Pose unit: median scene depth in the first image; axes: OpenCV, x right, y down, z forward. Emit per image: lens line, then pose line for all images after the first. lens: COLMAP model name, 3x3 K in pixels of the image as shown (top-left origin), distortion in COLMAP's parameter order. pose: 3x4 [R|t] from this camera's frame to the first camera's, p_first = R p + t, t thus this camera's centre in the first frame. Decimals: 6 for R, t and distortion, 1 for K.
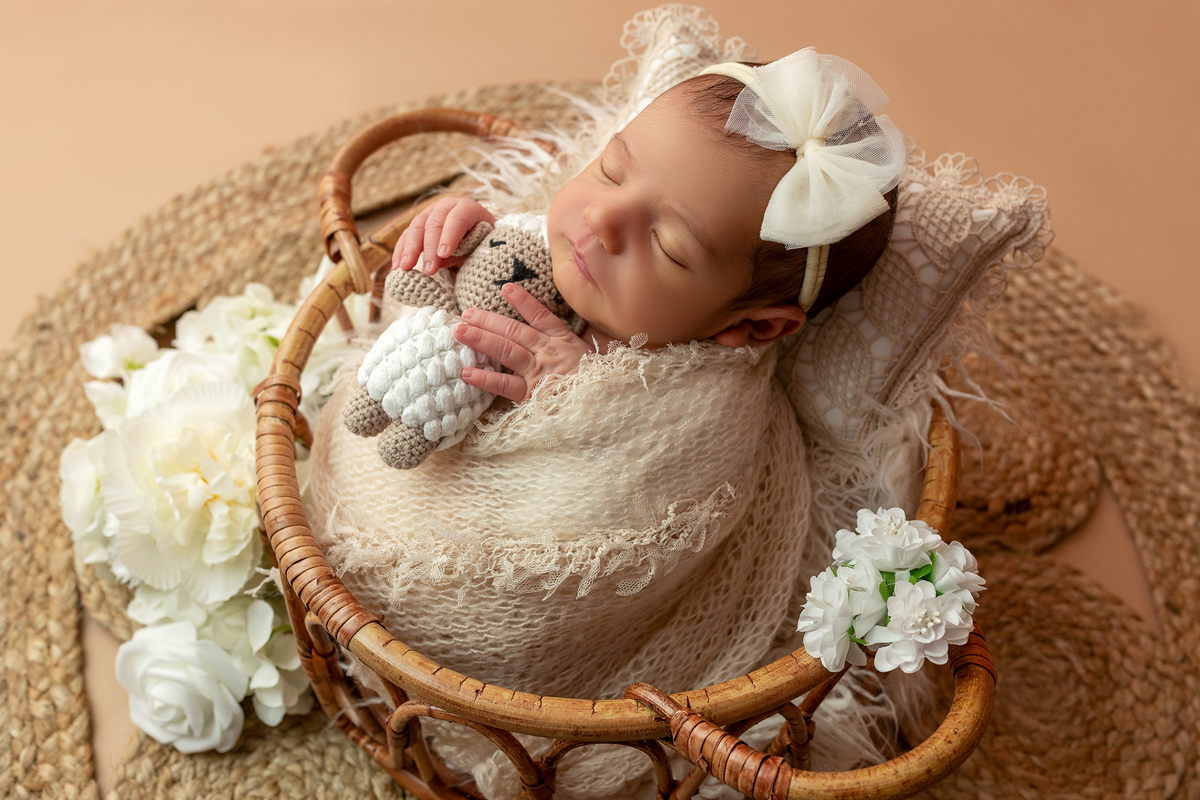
lens RADIAL K [[1185.5, 0, 600.0], [0, 1185.5, 400.0], [0, 0, 1]] dist [0.005129, 0.001290]
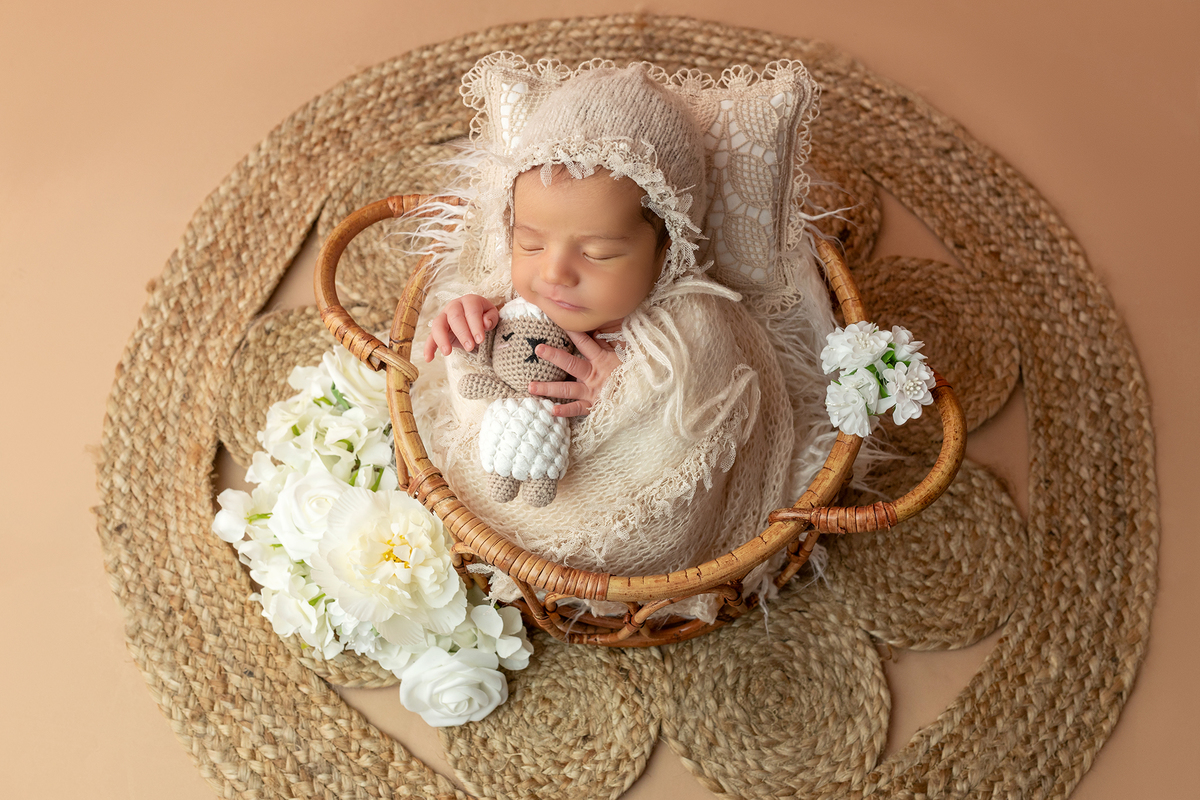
lens RADIAL K [[1179.9, 0, 600.0], [0, 1179.9, 400.0], [0, 0, 1]] dist [0.009616, 0.006274]
pose [[0.816607, -0.548397, 0.180039, -0.271601], [0.486892, 0.821998, 0.295392, -0.346723], [-0.309984, -0.153559, 0.938259, -0.283777]]
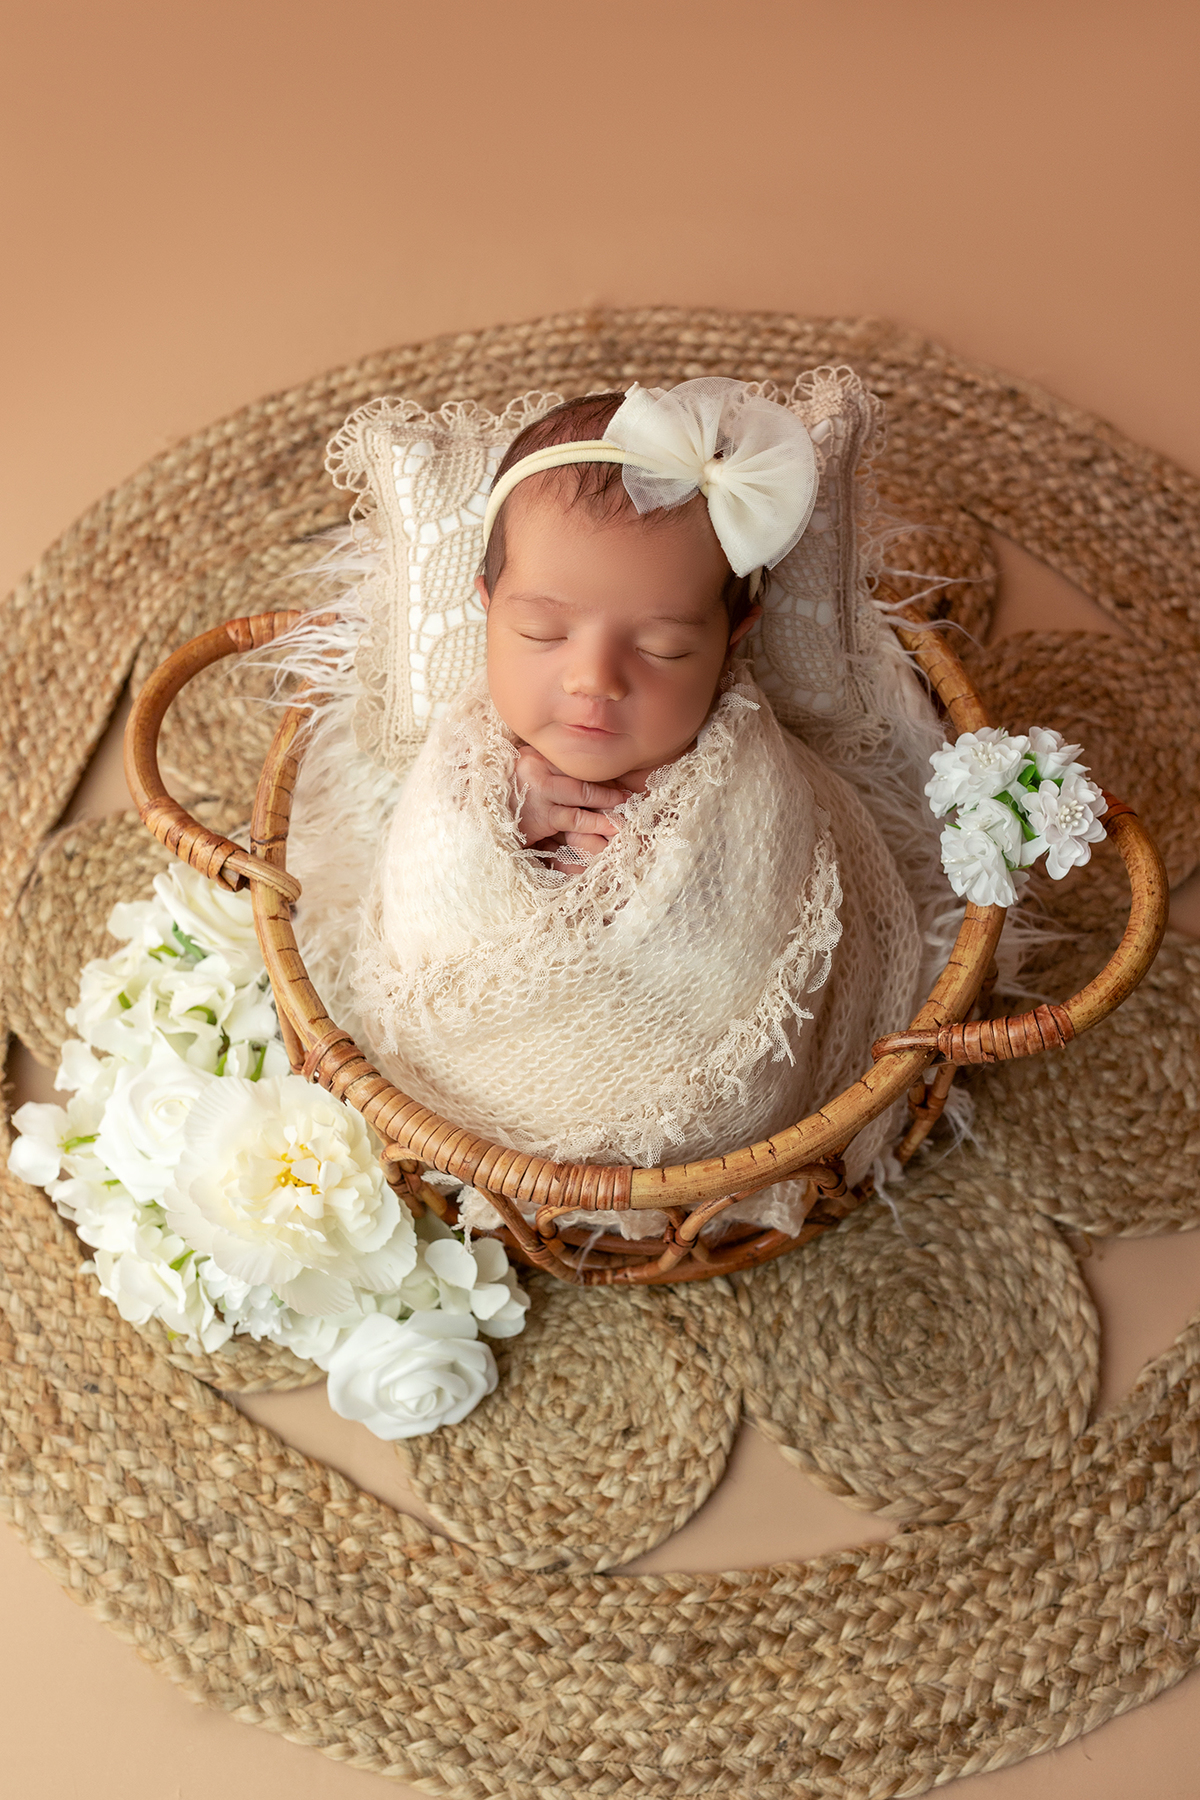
lens RADIAL K [[1778.2, 0, 598.0], [0, 1778.2, 893.6], [0, 0, 1]] dist [0.005129, 0.001290]
pose [[0.752592, -0.631762, 0.185691, -0.262507], [0.577982, 0.768887, 0.273405, -0.303586], [-0.315503, -0.098436, 0.943805, -0.244722]]
